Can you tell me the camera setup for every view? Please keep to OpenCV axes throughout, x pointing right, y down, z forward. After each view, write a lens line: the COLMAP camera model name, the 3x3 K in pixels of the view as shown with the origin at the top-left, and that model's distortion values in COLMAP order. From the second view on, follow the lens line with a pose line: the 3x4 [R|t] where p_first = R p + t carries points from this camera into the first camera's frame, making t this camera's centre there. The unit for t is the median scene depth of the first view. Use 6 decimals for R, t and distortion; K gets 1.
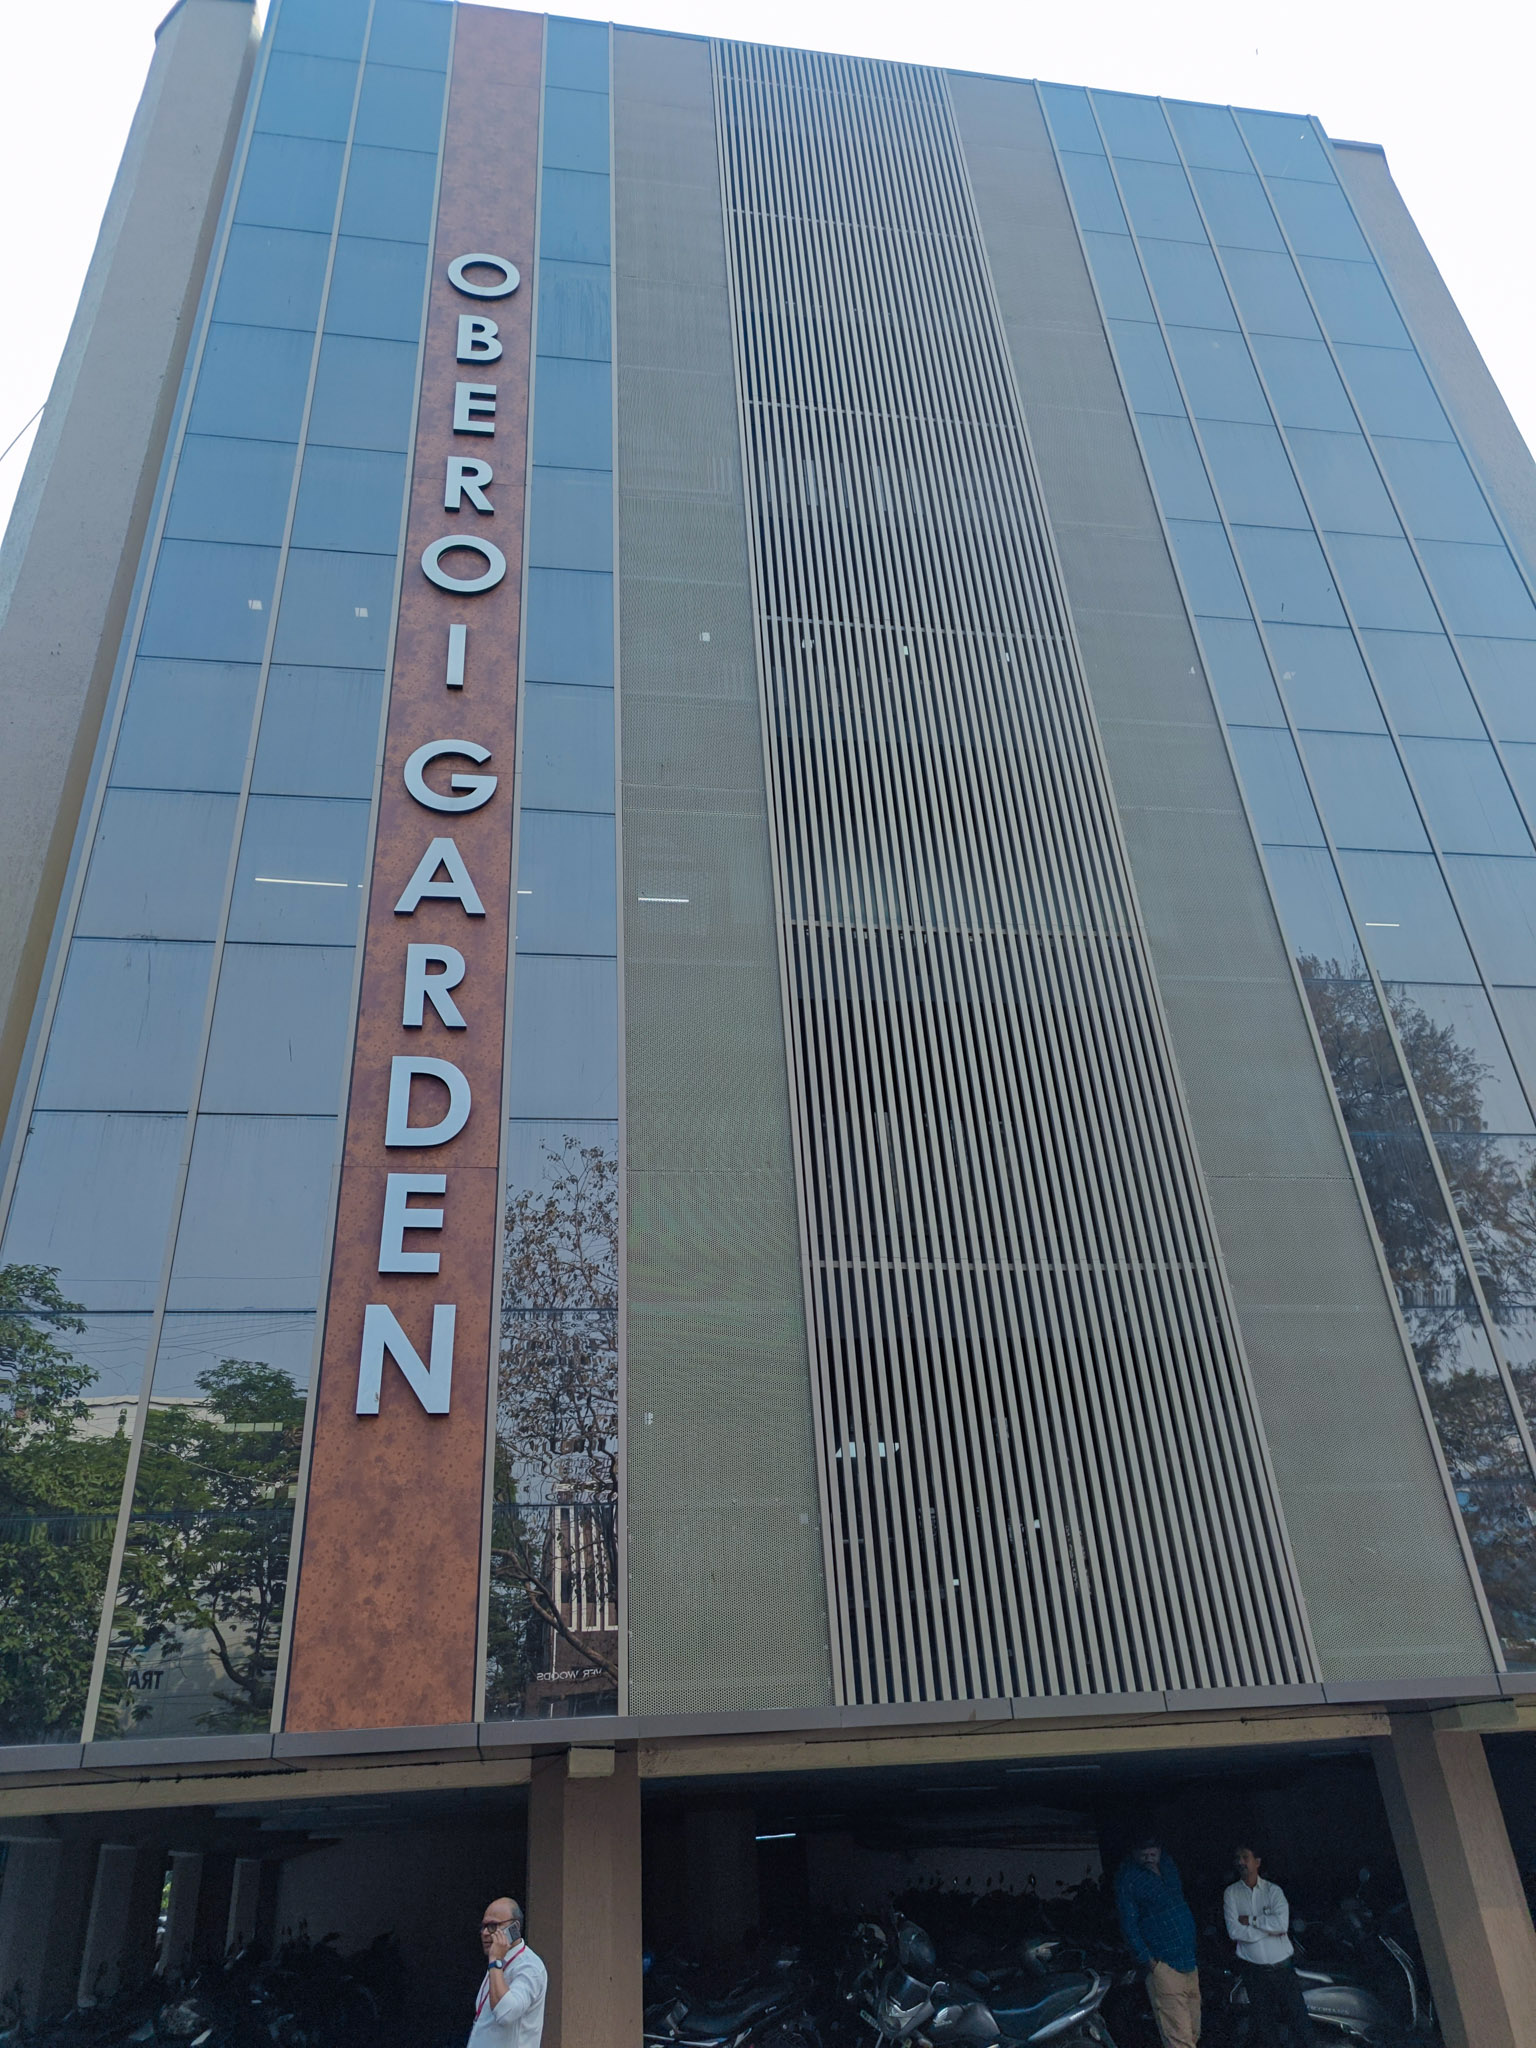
lens RADIAL K [[1446.4, 0, 766.6], [0, 1446.4, 982.6], [0, 0, 1]] dist [-0.004541, 0.019880]
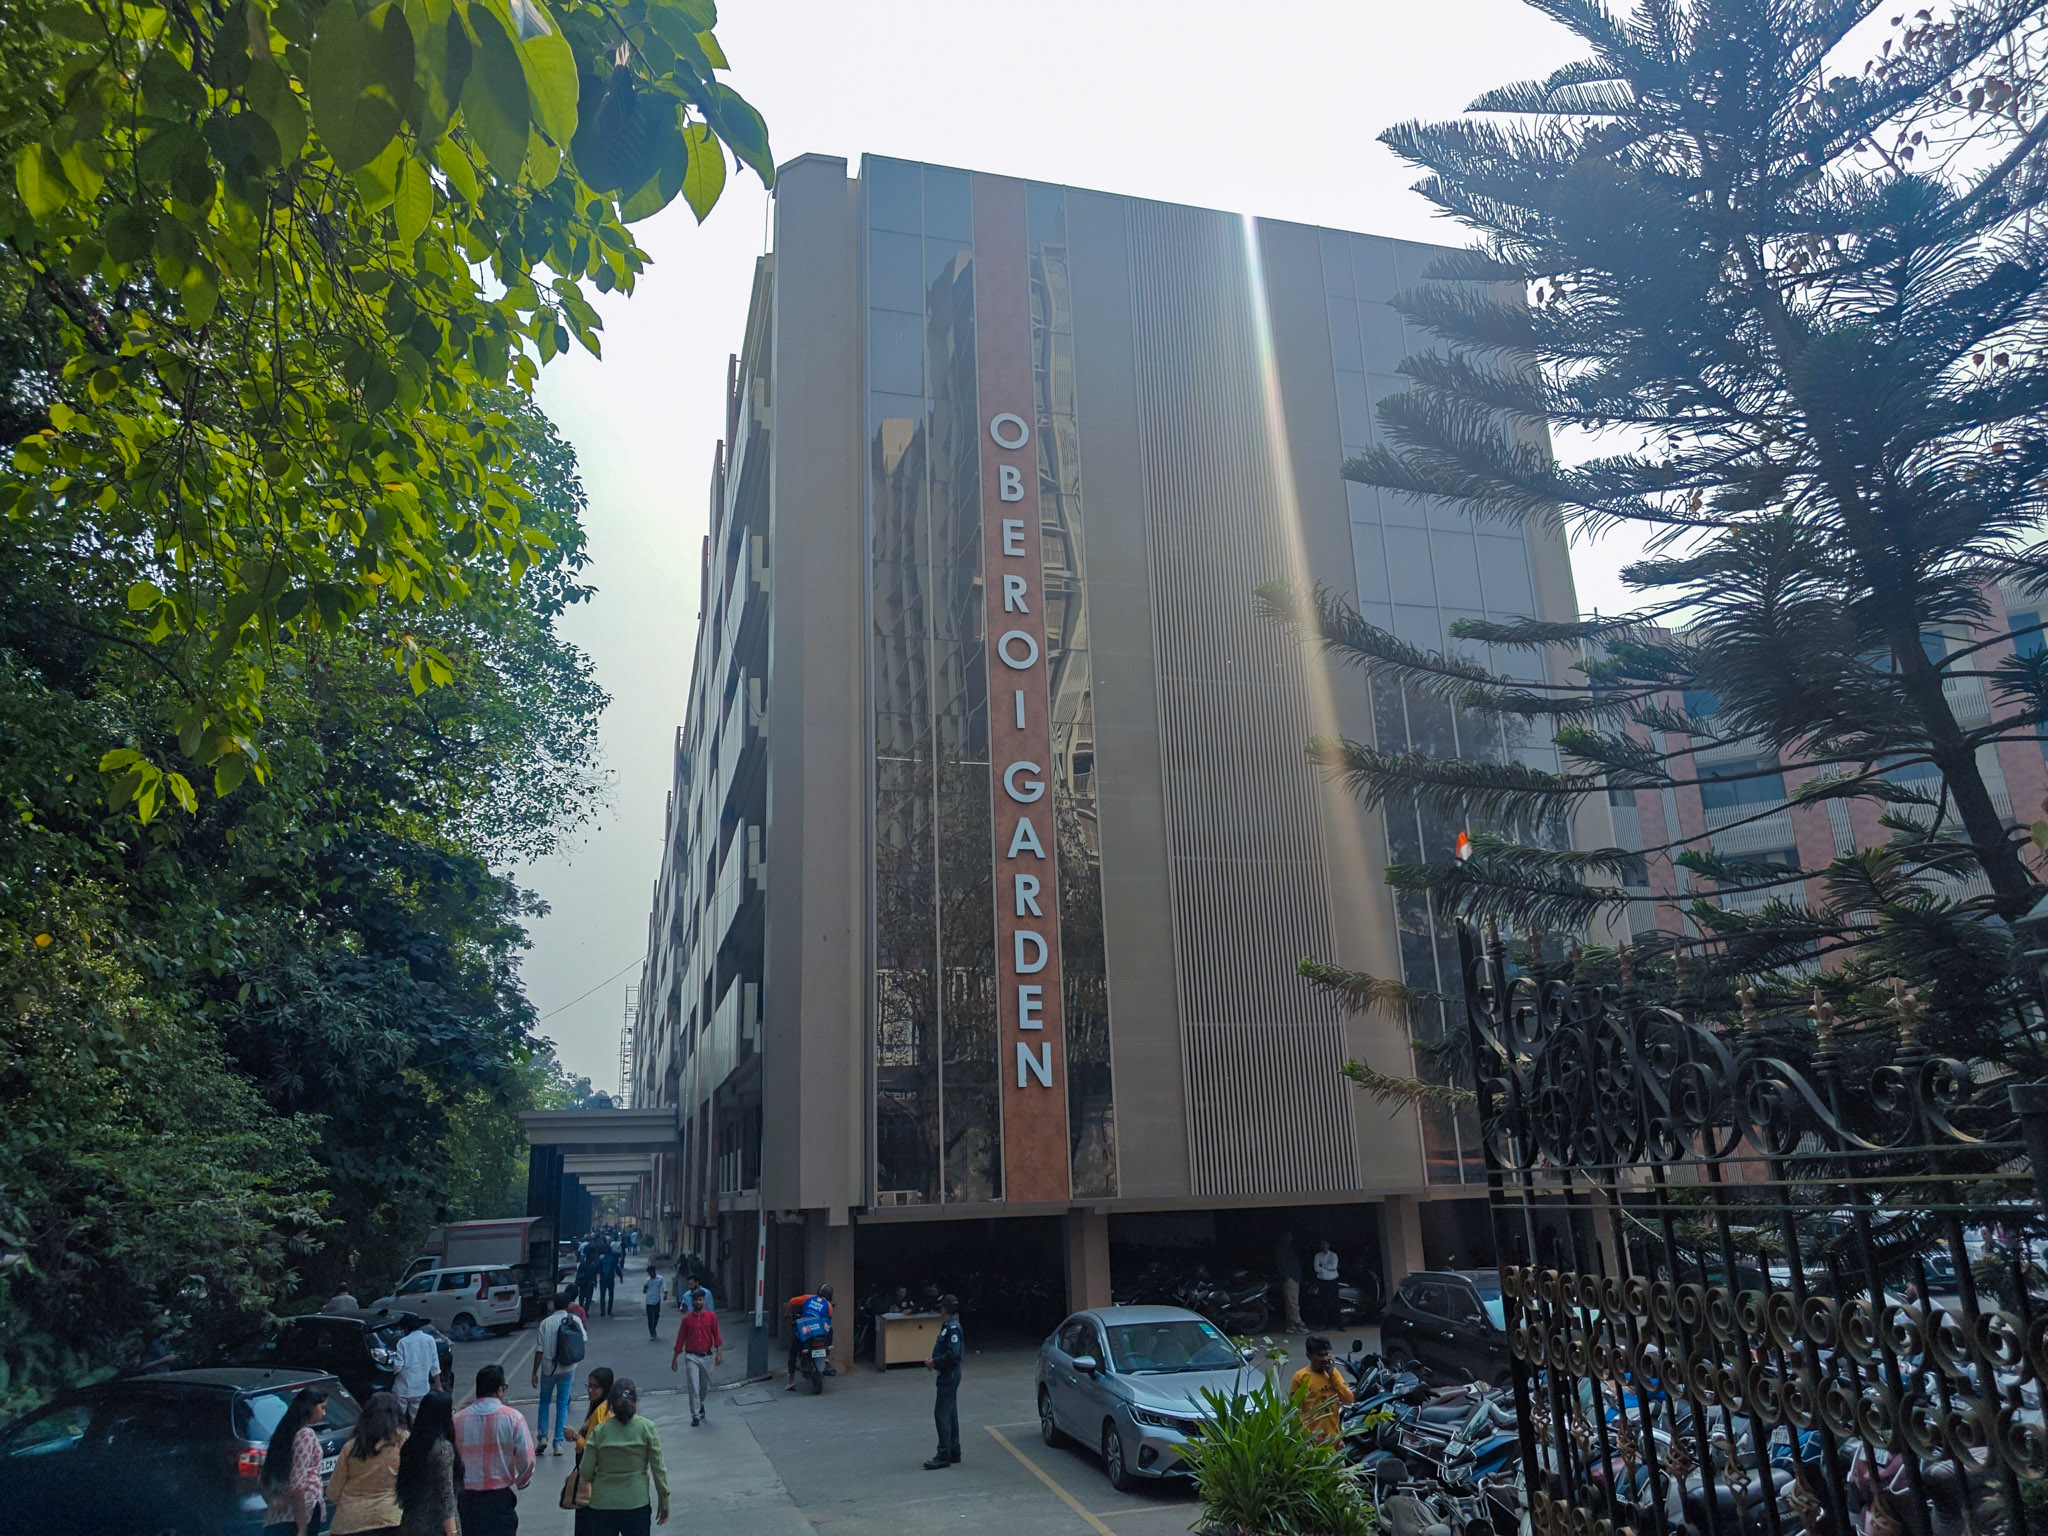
lens RADIAL K [[1446.4, 0, 1028.3], [0, 1446.4, 754.4], [0, 0, 1]] dist [-0.004541, 0.019880]
pose [[0.990922, 0.059245, 0.120684, -0.436418], [-0.086077, 0.969137, 0.231008, -0.623394], [-0.103273, -0.239299, 0.965438, -0.964392]]
